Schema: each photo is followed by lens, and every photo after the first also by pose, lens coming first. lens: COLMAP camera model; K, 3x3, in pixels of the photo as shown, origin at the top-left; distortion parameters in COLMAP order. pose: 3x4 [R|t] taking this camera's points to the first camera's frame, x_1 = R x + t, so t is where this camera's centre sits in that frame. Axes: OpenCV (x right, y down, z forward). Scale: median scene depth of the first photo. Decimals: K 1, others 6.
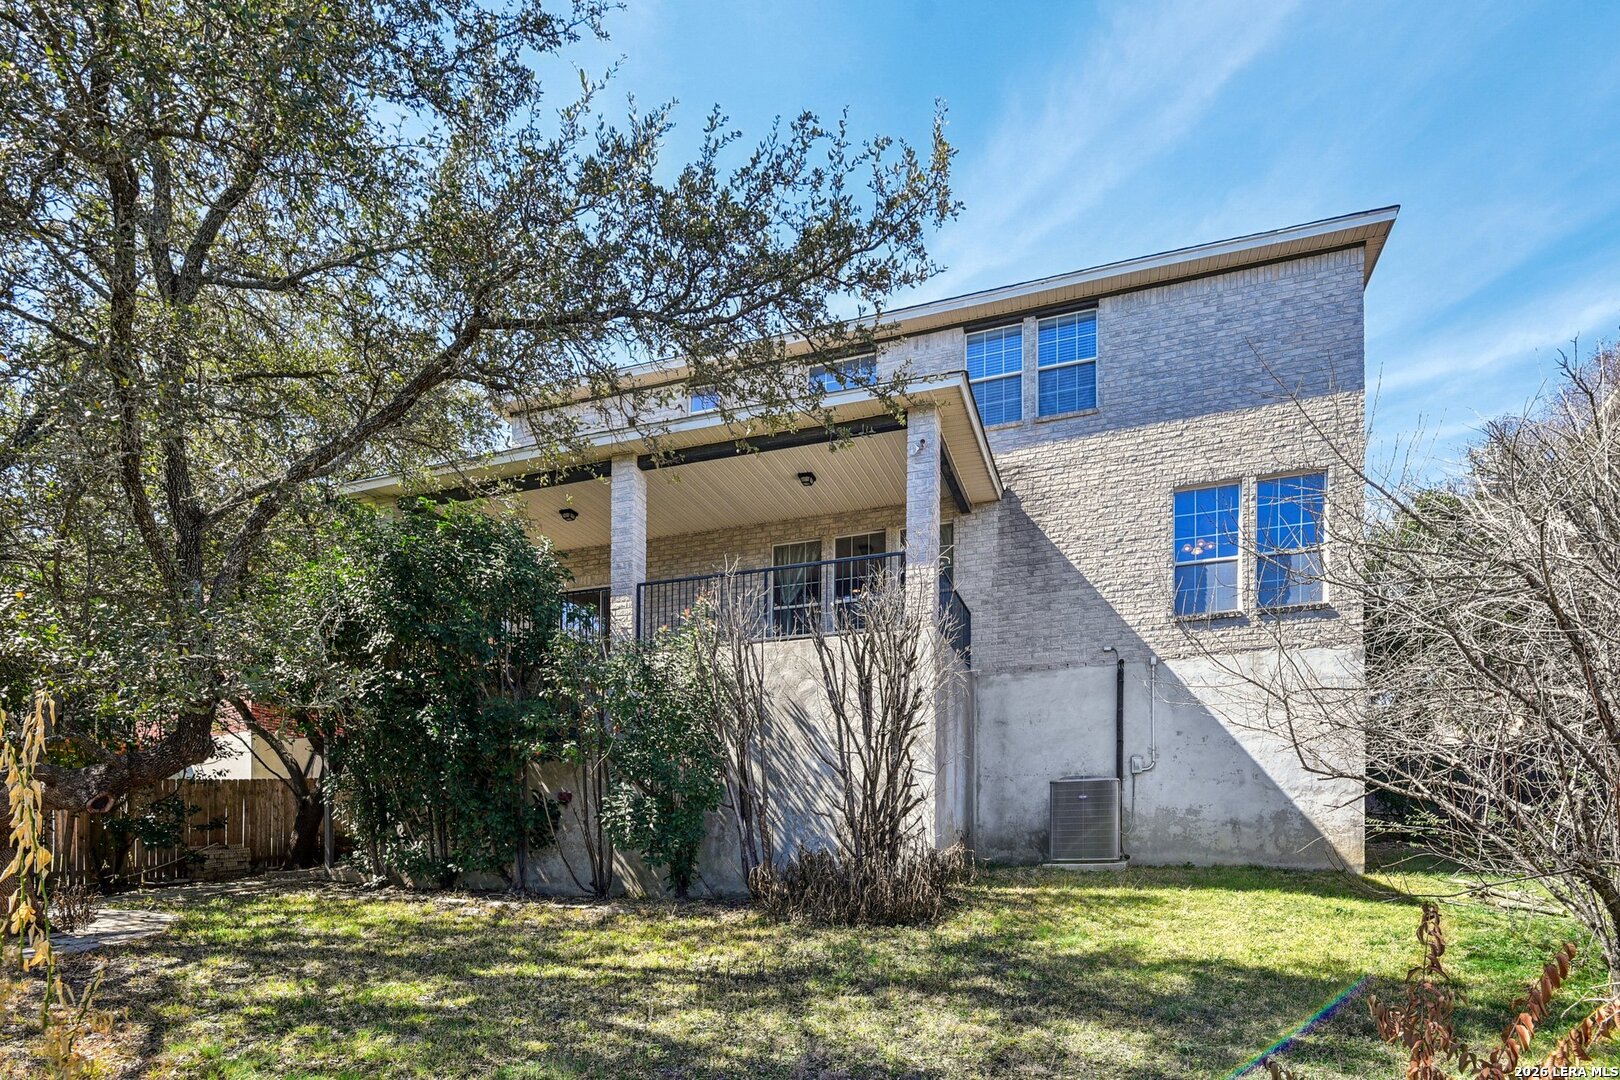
lens RADIAL K [[773.4, 0, 810.8], [0, 773.4, 539.4], [0, 0, 1]] dist [-0.012704, -0.004139]
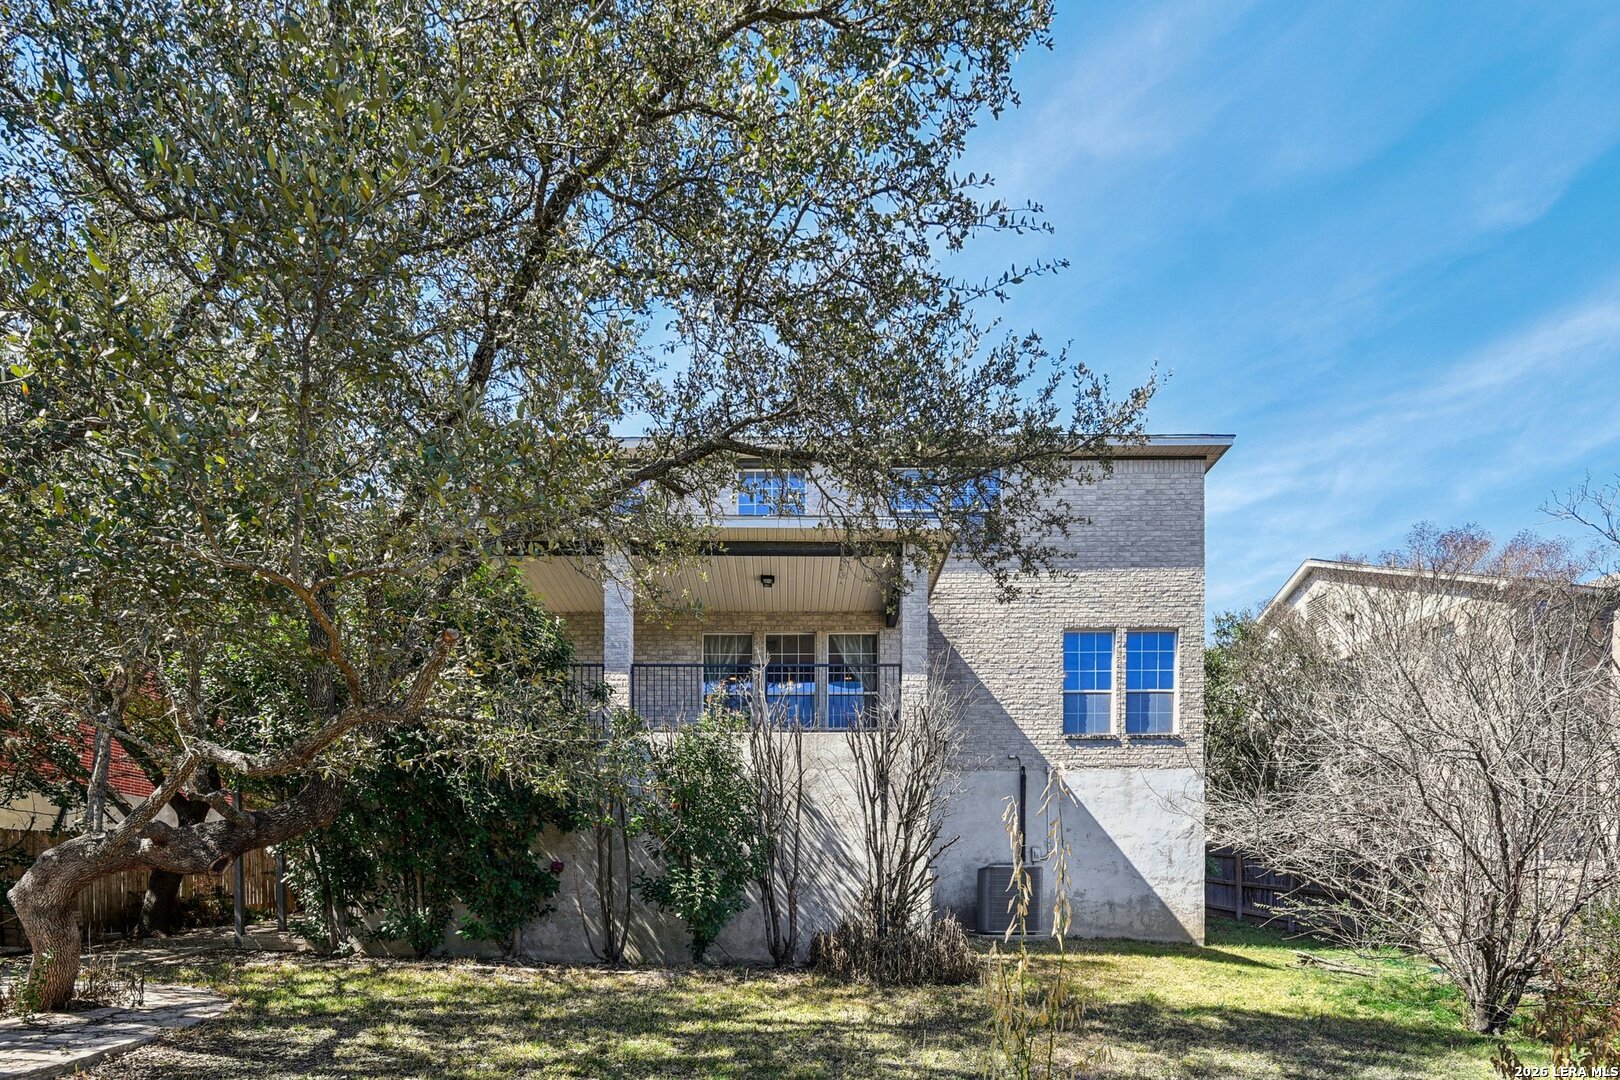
lens RADIAL K [[749.3, 0, 763.6], [0, 749.3, 604.7], [0, 0, 1]] dist [-0.015552, -0.000215]
pose [[0.959774, 0.122176, 0.252797, -0.334021], [-0.117289, 0.992503, -0.034369, -0.009138], [-0.255101, 0.003336, 0.966909, -0.034194]]
